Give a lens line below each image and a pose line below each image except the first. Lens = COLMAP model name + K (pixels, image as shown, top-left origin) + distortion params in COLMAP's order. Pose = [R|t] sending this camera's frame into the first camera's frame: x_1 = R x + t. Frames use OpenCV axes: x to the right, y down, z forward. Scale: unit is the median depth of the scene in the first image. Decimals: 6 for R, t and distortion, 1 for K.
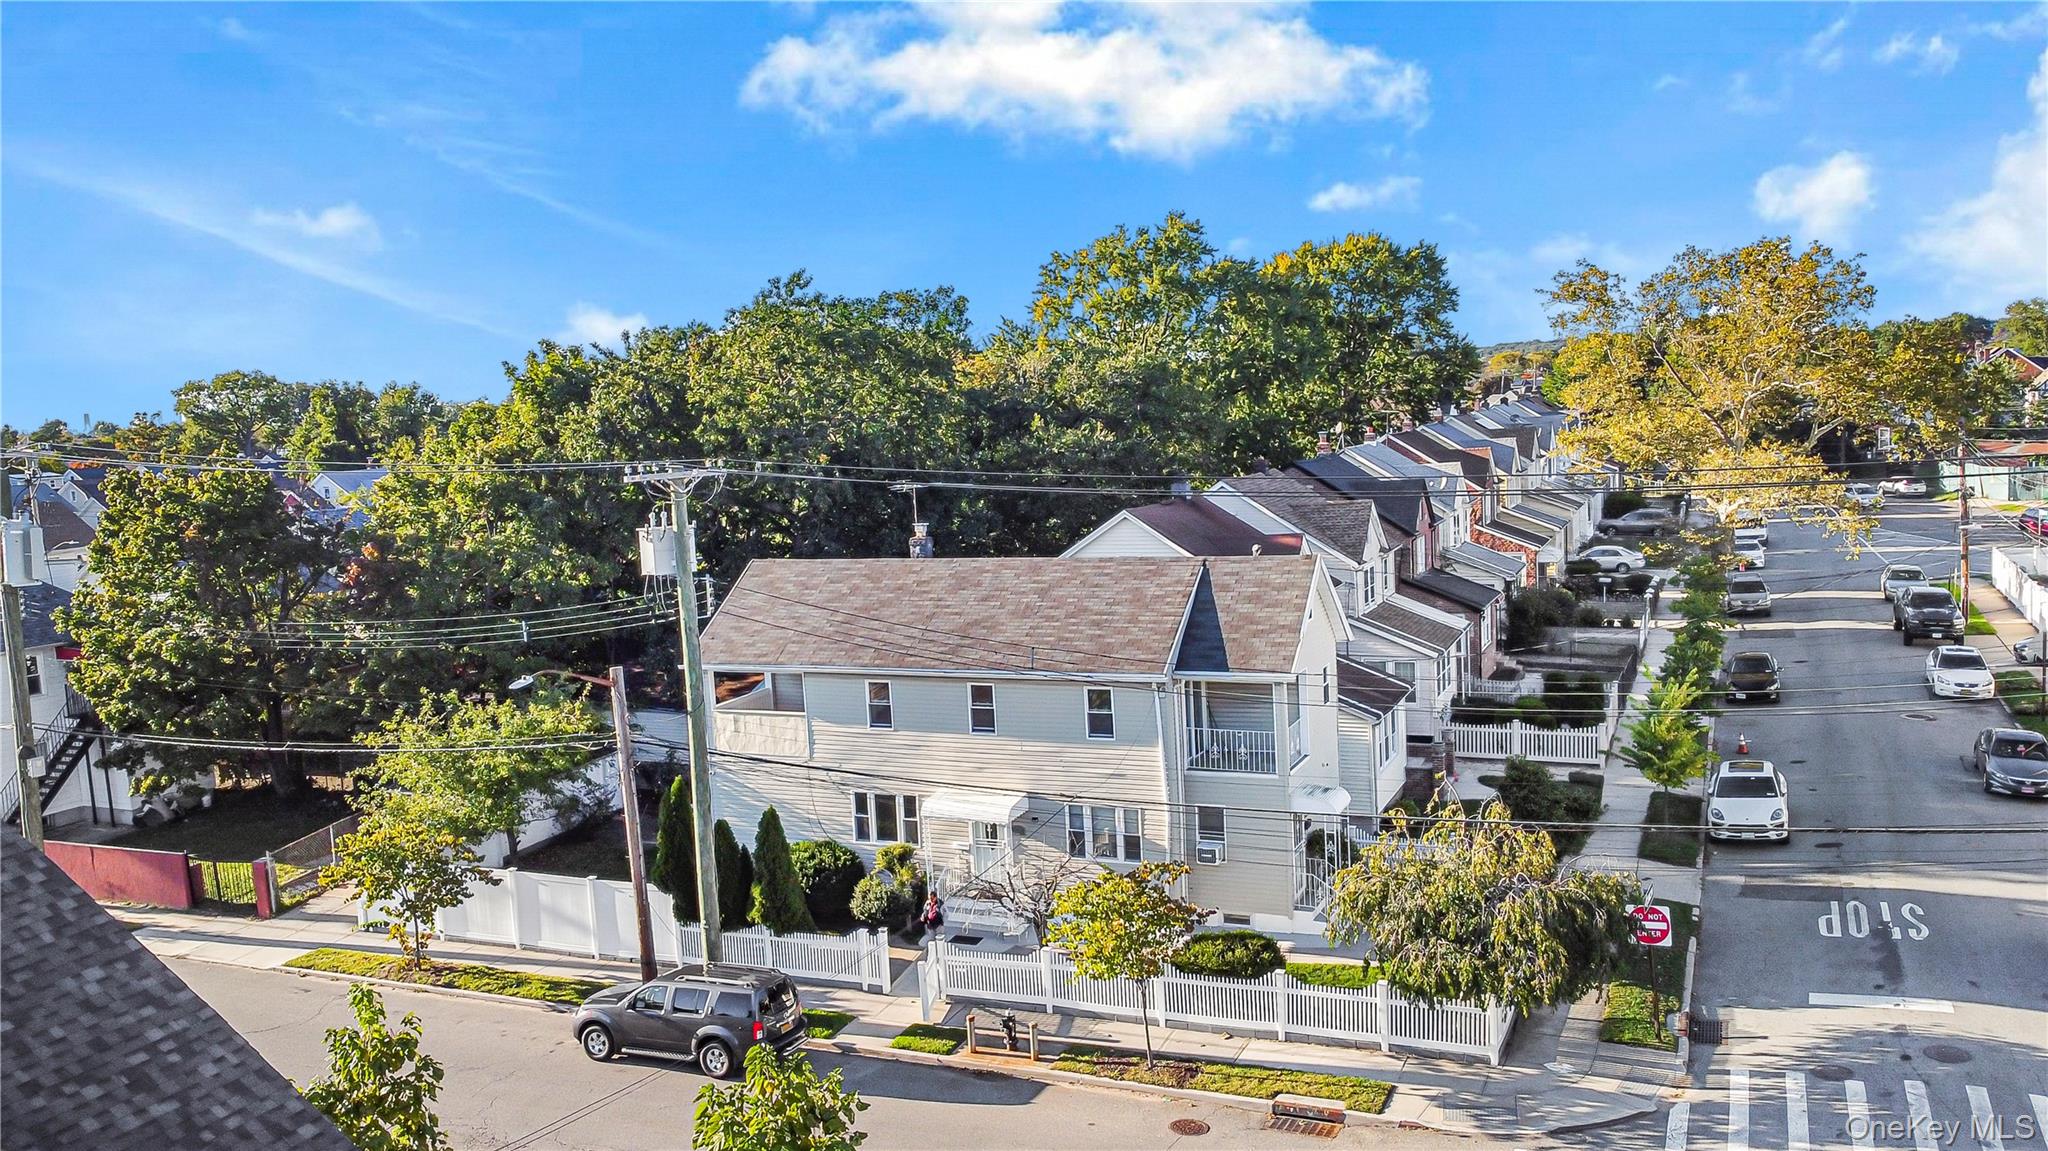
lens RADIAL K [[1582.4, 0, 1027.3], [0, 1582.4, 537.0], [0, 0, 1]] dist [0.004268, -0.010365]
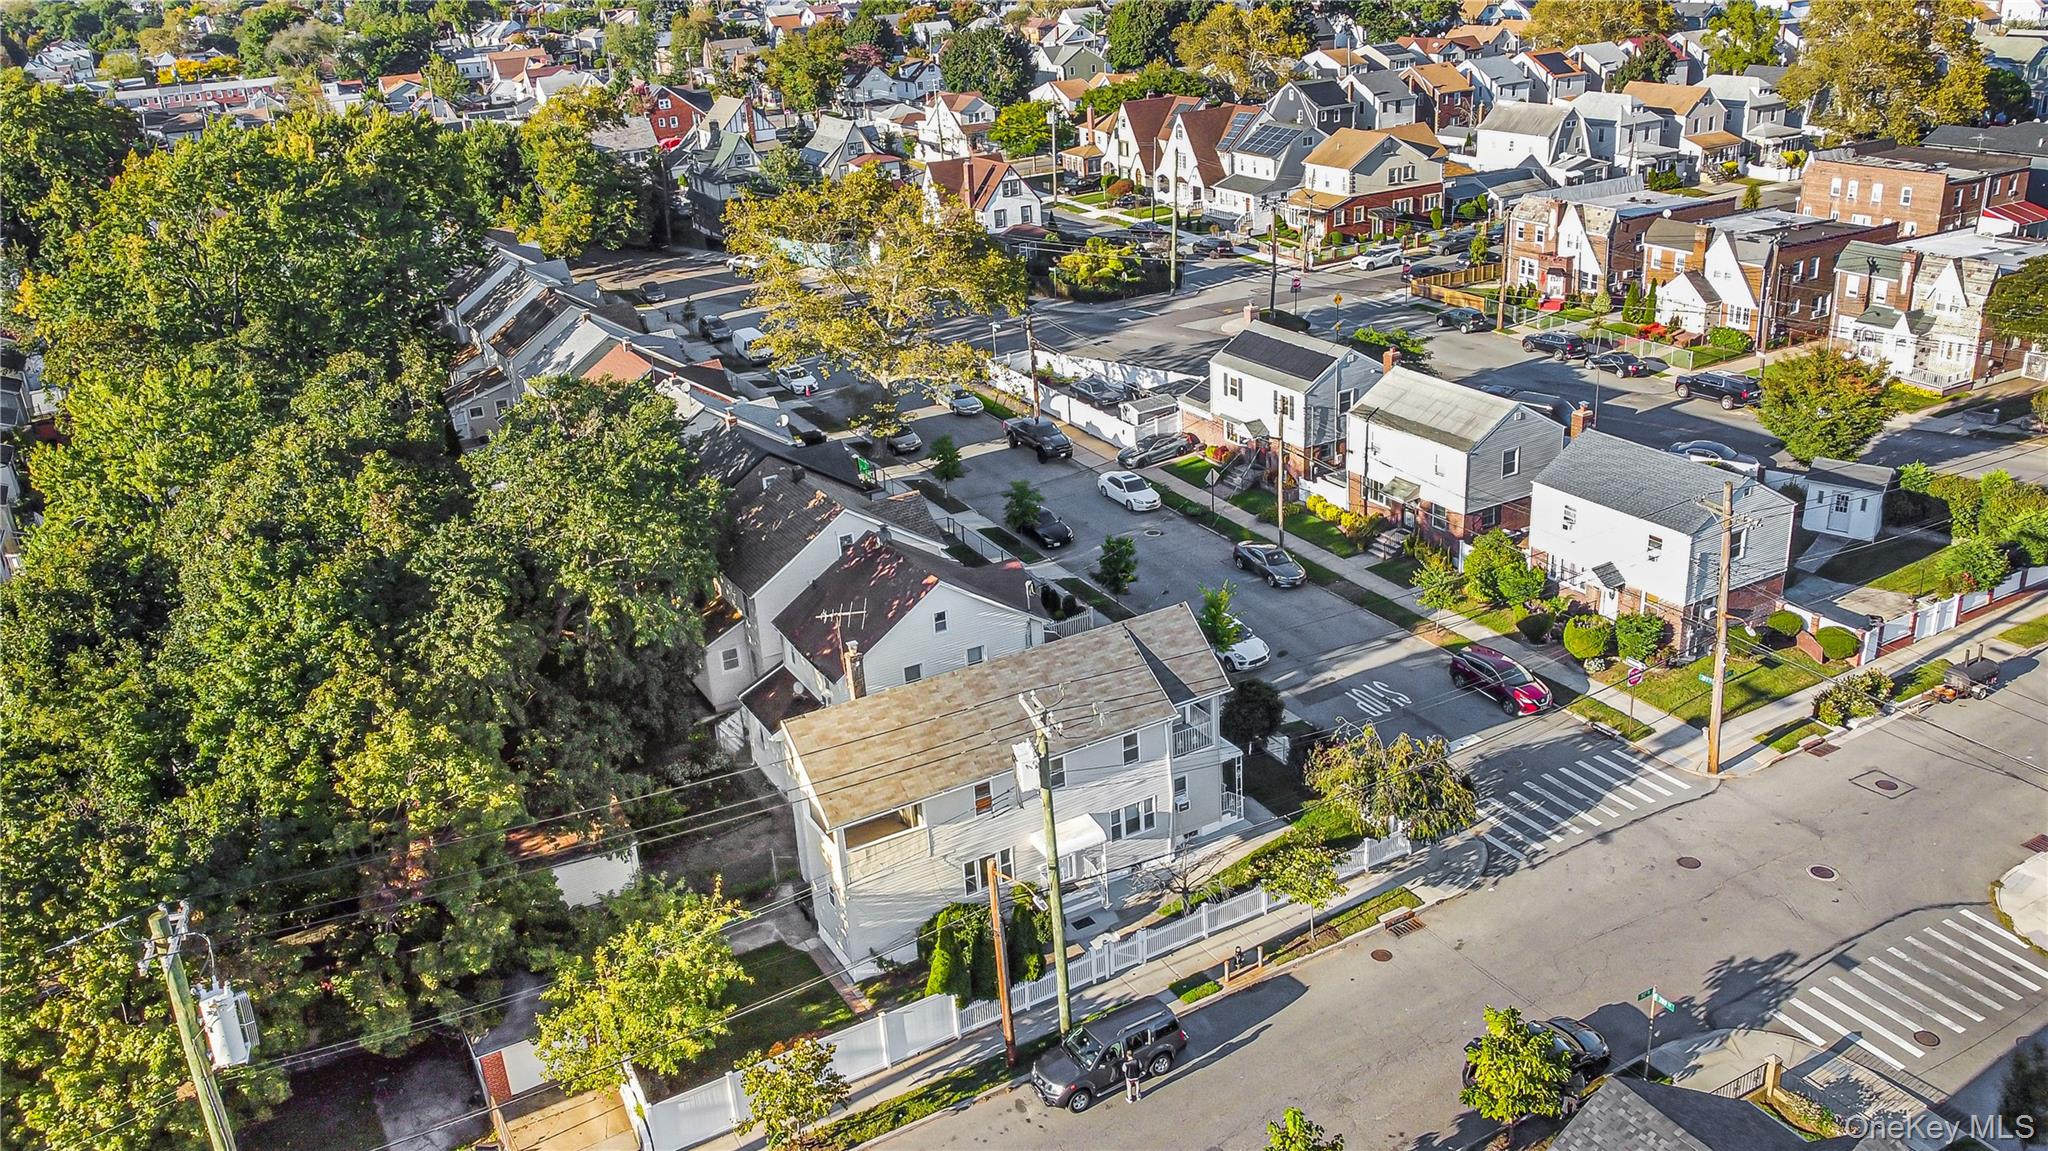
lens RADIAL K [[1582.4, 0, 1027.3], [0, 1582.4, 537.0], [0, 0, 1]] dist [0.004268, -0.010365]
pose [[0.609595, -0.276267, 0.743014, -1.080175], [0.105338, 0.957224, 0.269491, -0.499465], [-0.785683, -0.086013, 0.612621, 0.168885]]
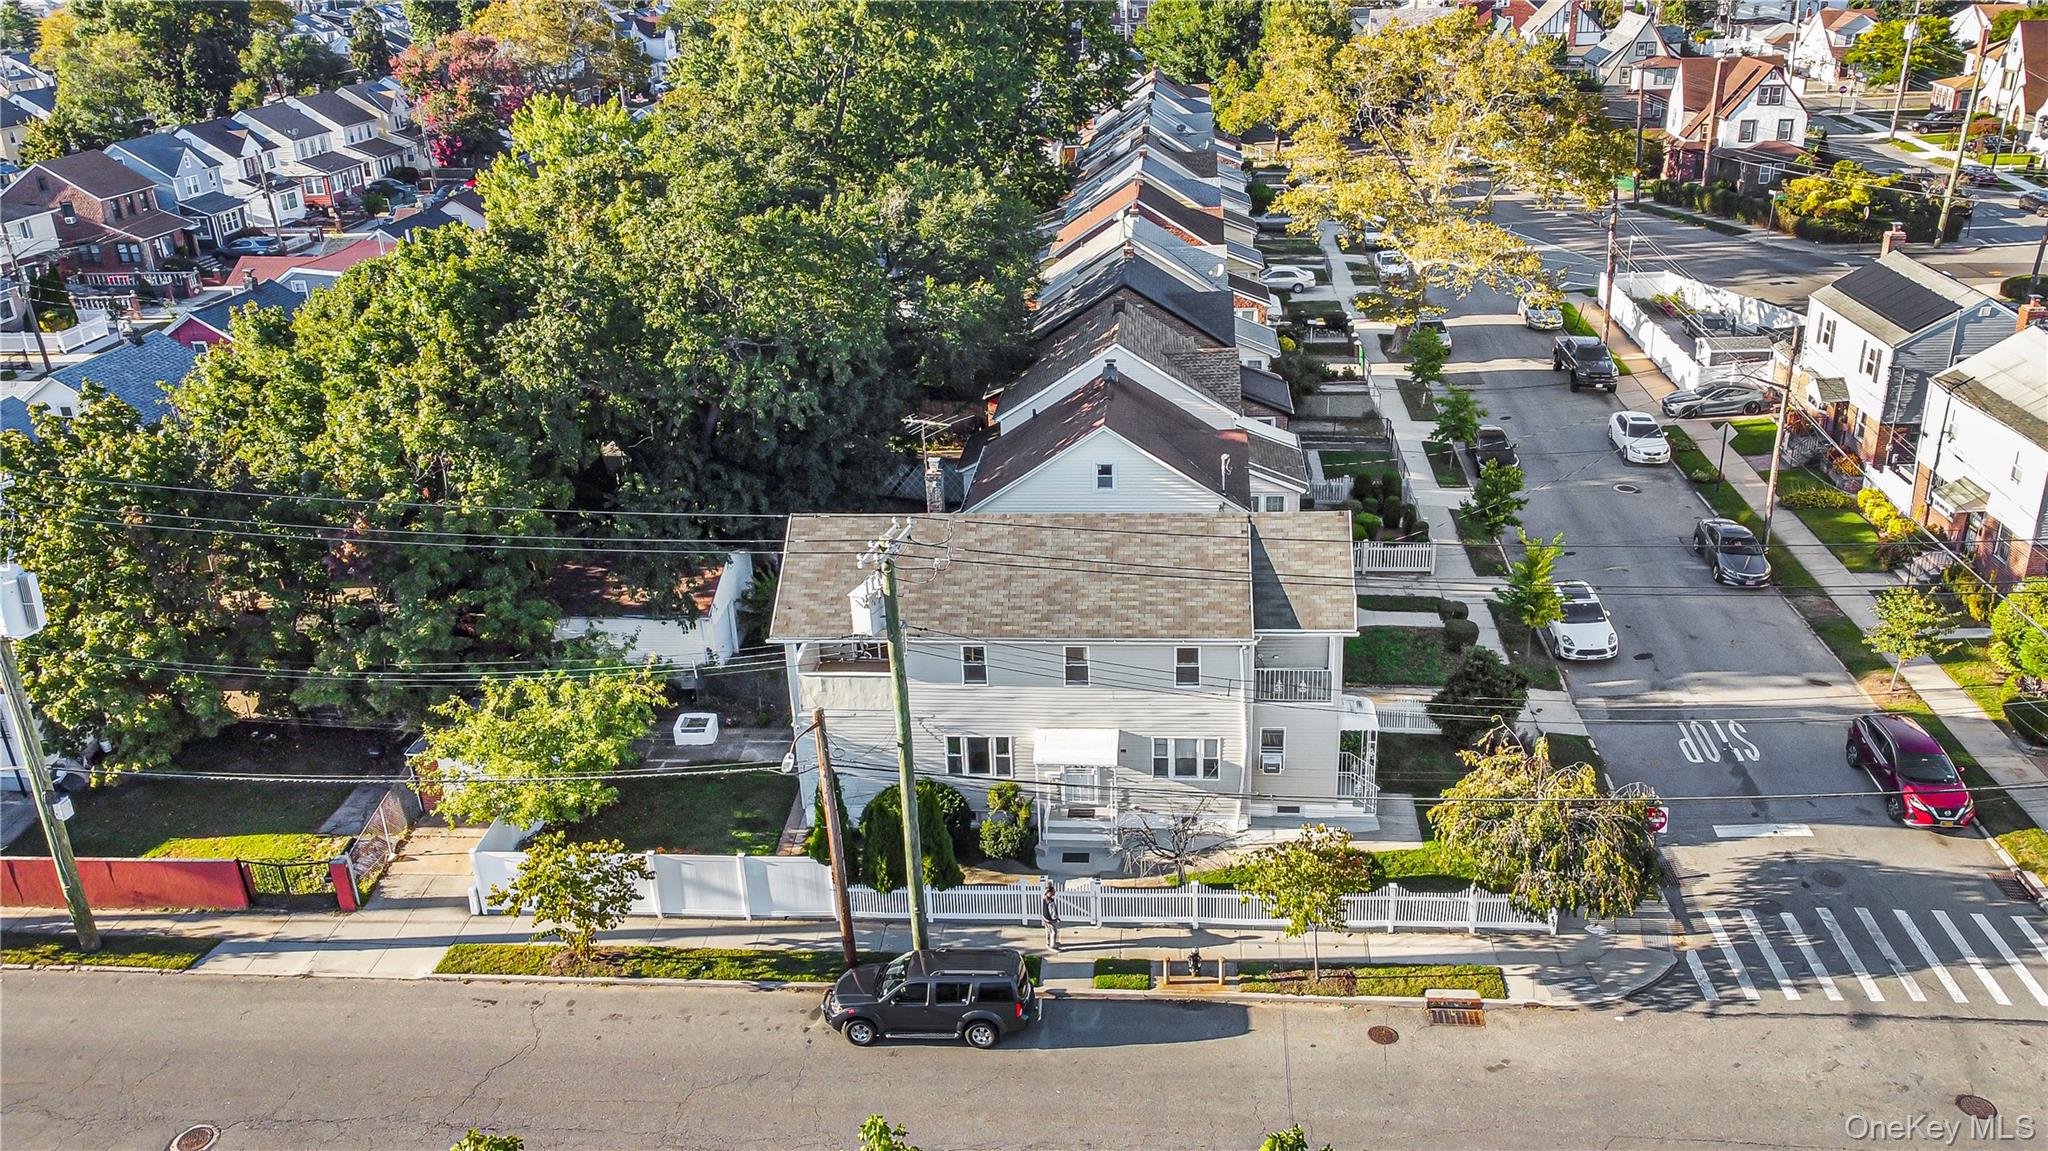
lens RADIAL K [[1582.4, 0, 1027.3], [0, 1582.4, 537.0], [0, 0, 1]] dist [0.004268, -0.010365]
pose [[0.947629, -0.103755, 0.302049, -0.410156], [0.019074, 0.962457, 0.270764, -0.300299], [-0.318802, -0.250822, 0.914032, -0.009901]]
